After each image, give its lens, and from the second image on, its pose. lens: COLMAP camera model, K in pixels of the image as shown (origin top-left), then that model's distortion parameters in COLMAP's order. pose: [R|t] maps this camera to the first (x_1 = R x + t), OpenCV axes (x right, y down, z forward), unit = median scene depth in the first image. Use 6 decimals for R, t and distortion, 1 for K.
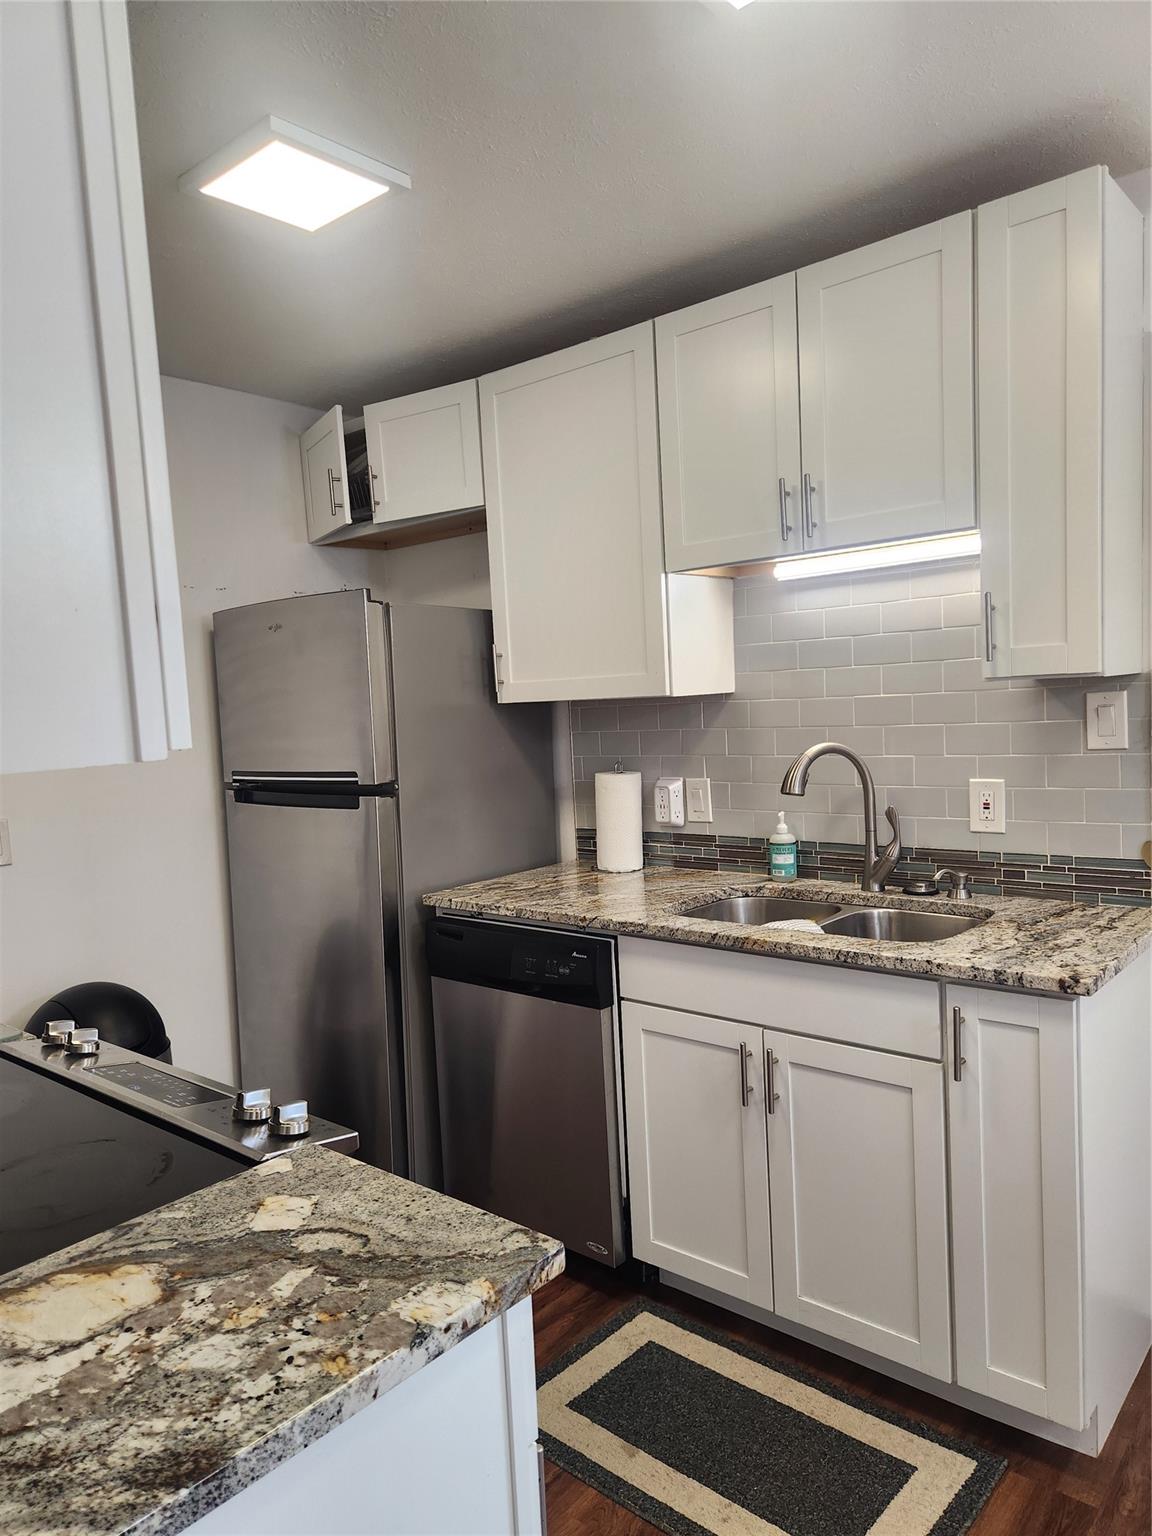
lens RADIAL K [[1048.6, 0, 567.2], [0, 1048.6, 767.4], [0, 0, 1]] dist [0.049414, -0.031098]
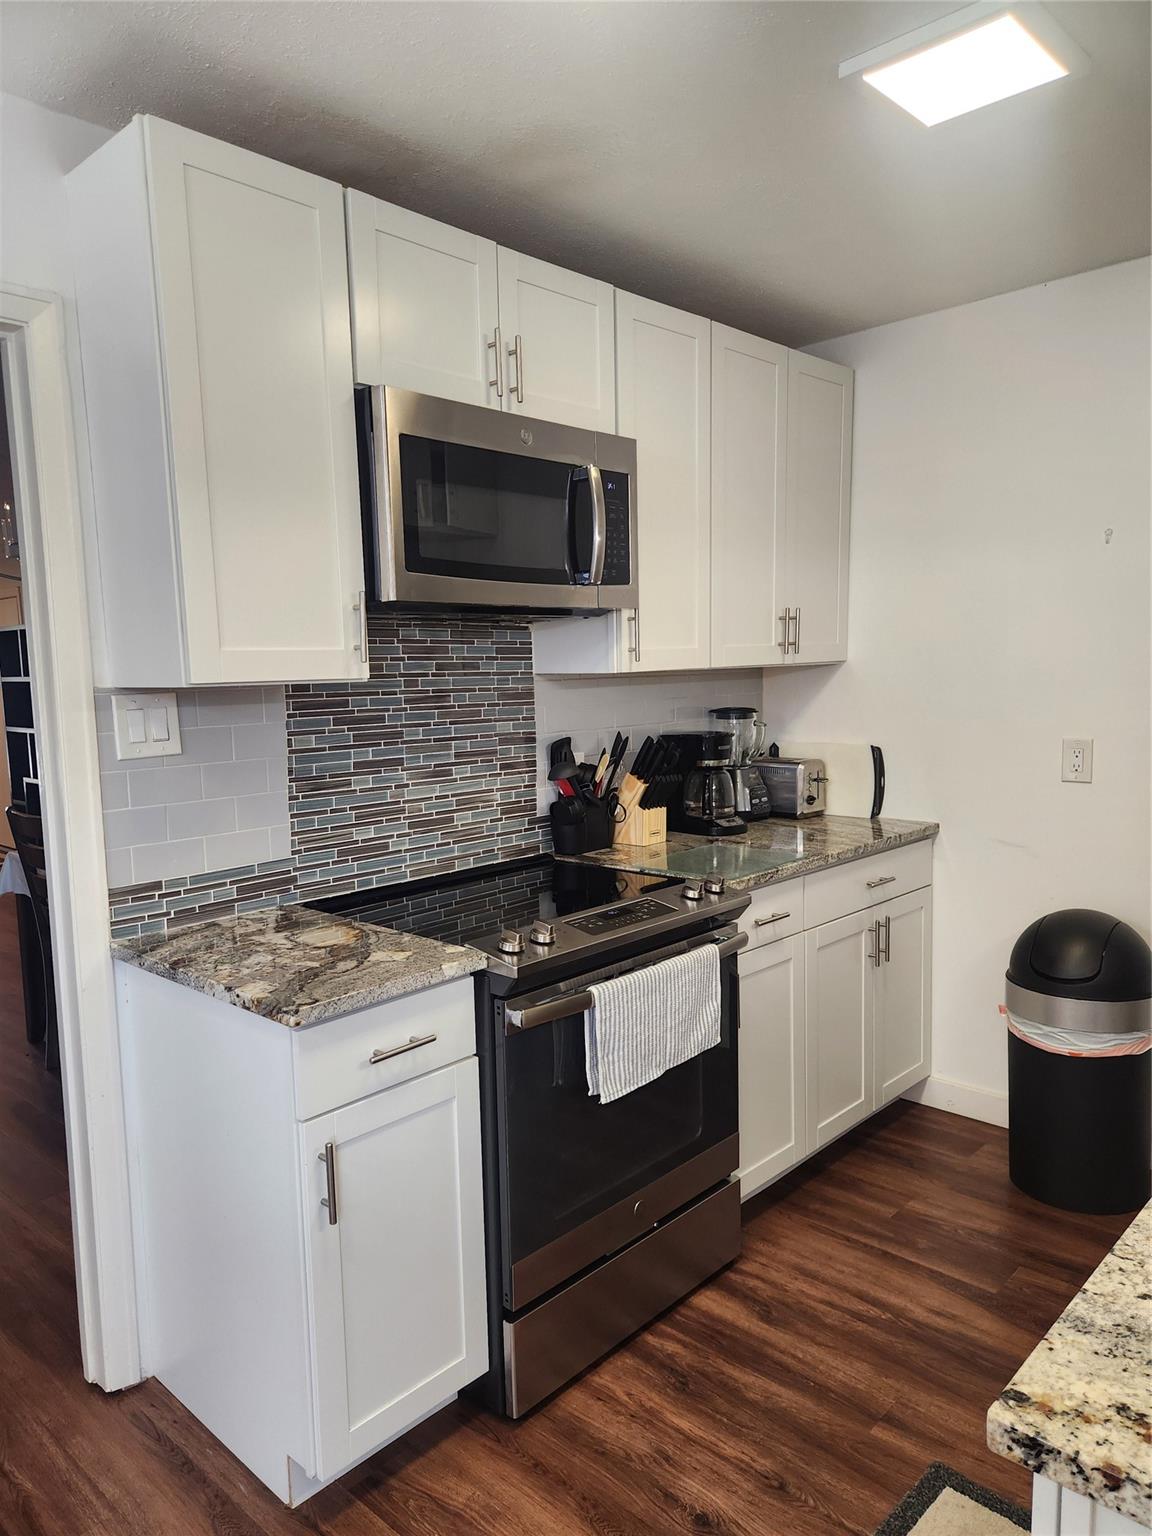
lens RADIAL K [[1048.6, 0, 575.1], [0, 1048.6, 778.0], [0, 0, 1]] dist [0.049414, -0.031098]
pose [[-0.029910, 0.160057, -0.986655, 1.242212], [-0.046042, 0.985828, 0.161319, -0.142884], [0.998492, 0.050252, -0.022116, 1.201975]]
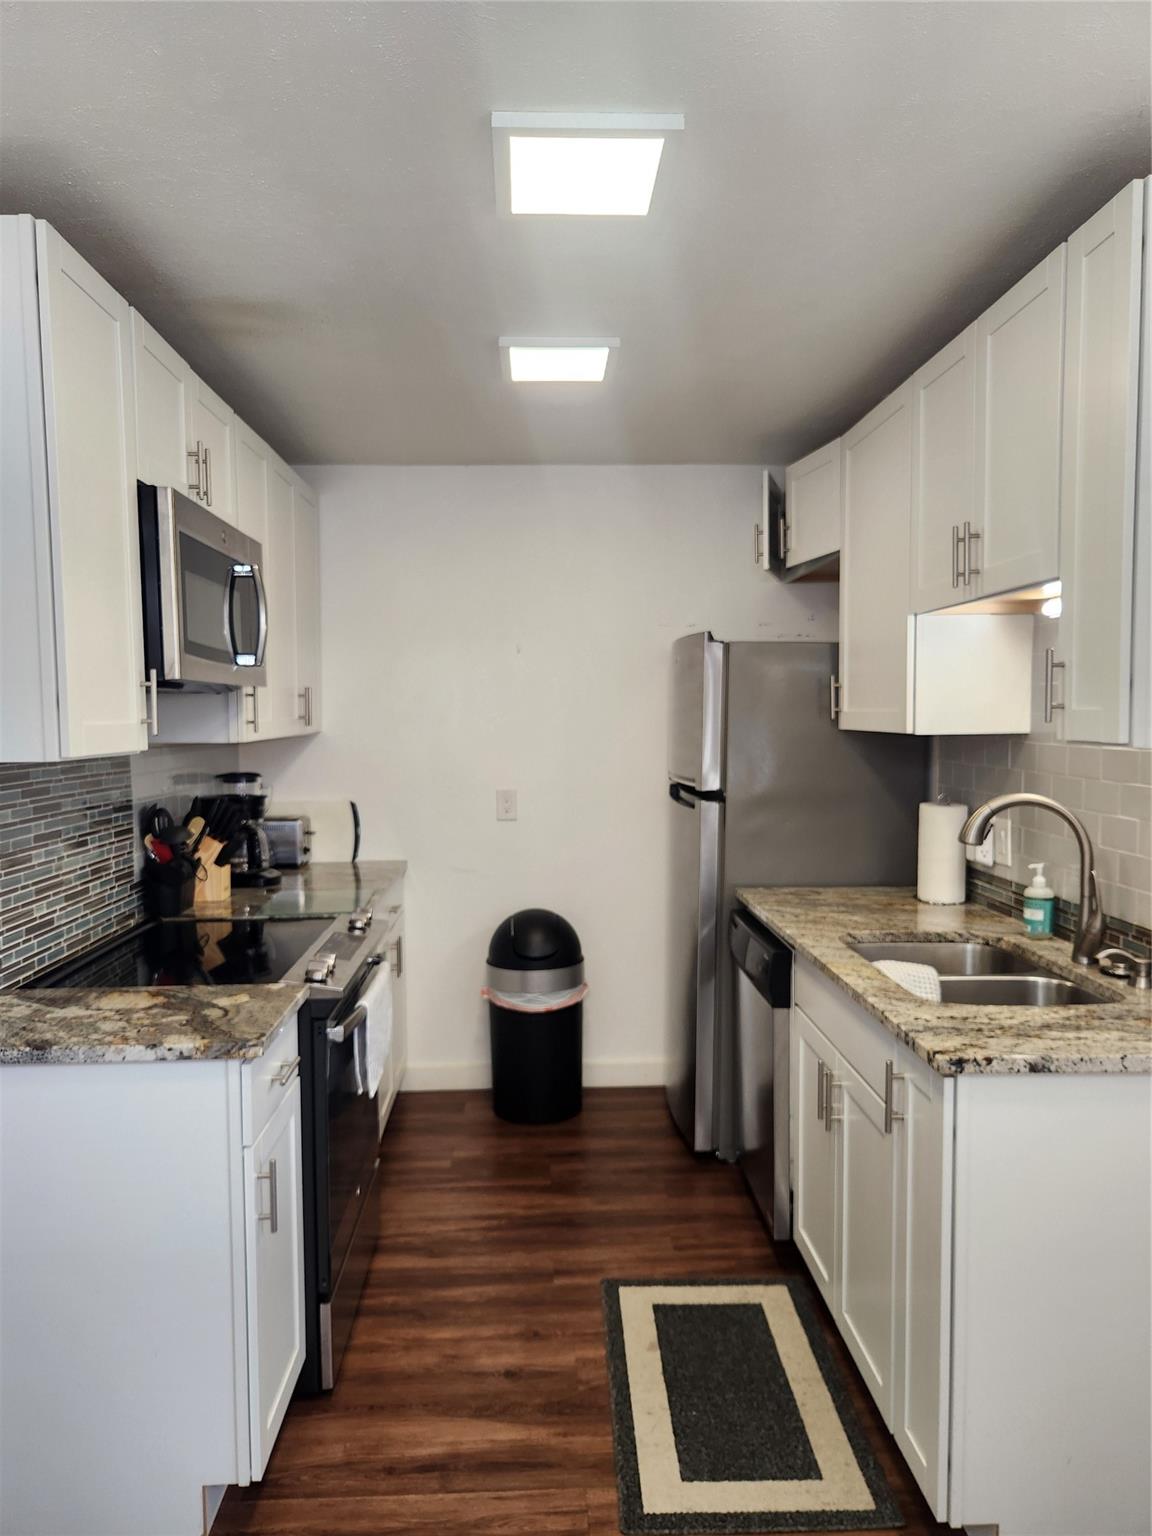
lens RADIAL K [[1048.6, 0, 561.3], [0, 1048.6, 766.1], [0, 0, 1]] dist [0.049414, -0.031098]
pose [[0.681735, 0.081283, -0.727070, 1.350662], [-0.076998, 0.996261, 0.039180, -0.110665], [0.727536, 0.029273, 0.685444, 0.102274]]
